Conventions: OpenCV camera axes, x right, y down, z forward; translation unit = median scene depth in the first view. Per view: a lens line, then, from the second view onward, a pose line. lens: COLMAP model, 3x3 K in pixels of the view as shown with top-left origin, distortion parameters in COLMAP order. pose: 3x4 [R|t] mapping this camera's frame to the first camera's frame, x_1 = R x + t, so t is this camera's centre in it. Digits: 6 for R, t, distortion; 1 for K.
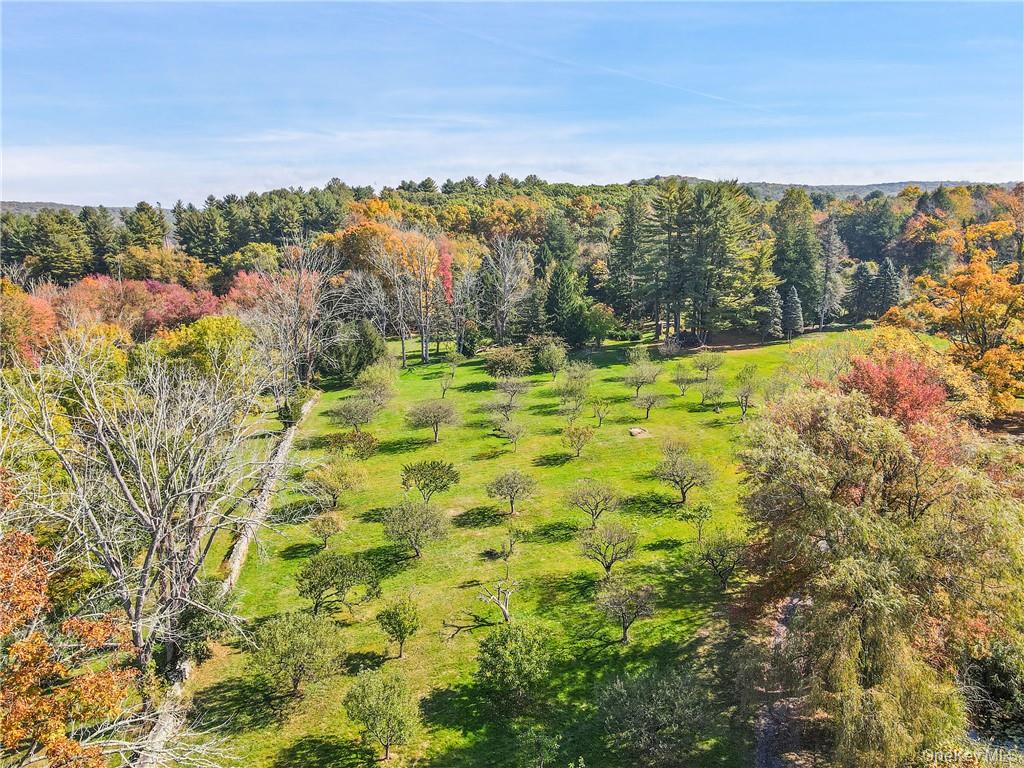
lens RADIAL K [[780.2, 0, 512.0], [0, 780.2, 384.0], [0, 0, 1]] dist [-0.013135, 0.047883]
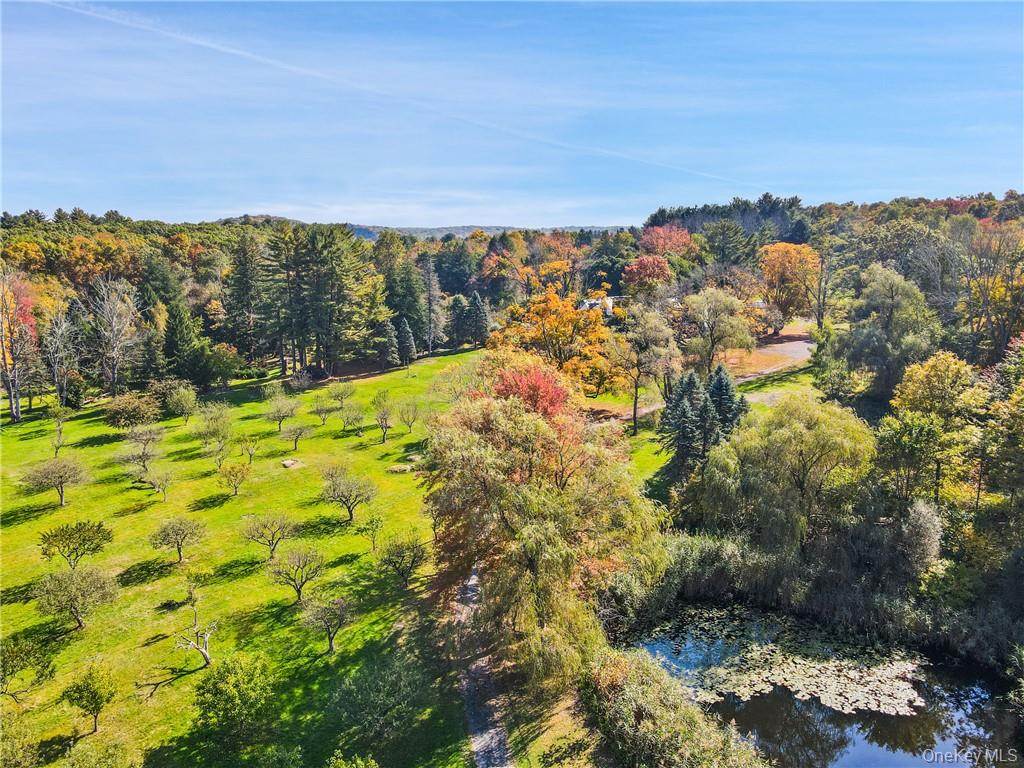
lens RADIAL K [[780.2, 0, 512.0], [0, 780.2, 384.0], [0, 0, 1]] dist [-0.013135, 0.047883]
pose [[0.861128, -0.082180, 0.501702, -0.090136], [0.105091, 0.994308, -0.017510, 0.005397], [-0.497408, 0.067803, 0.864863, -0.046214]]
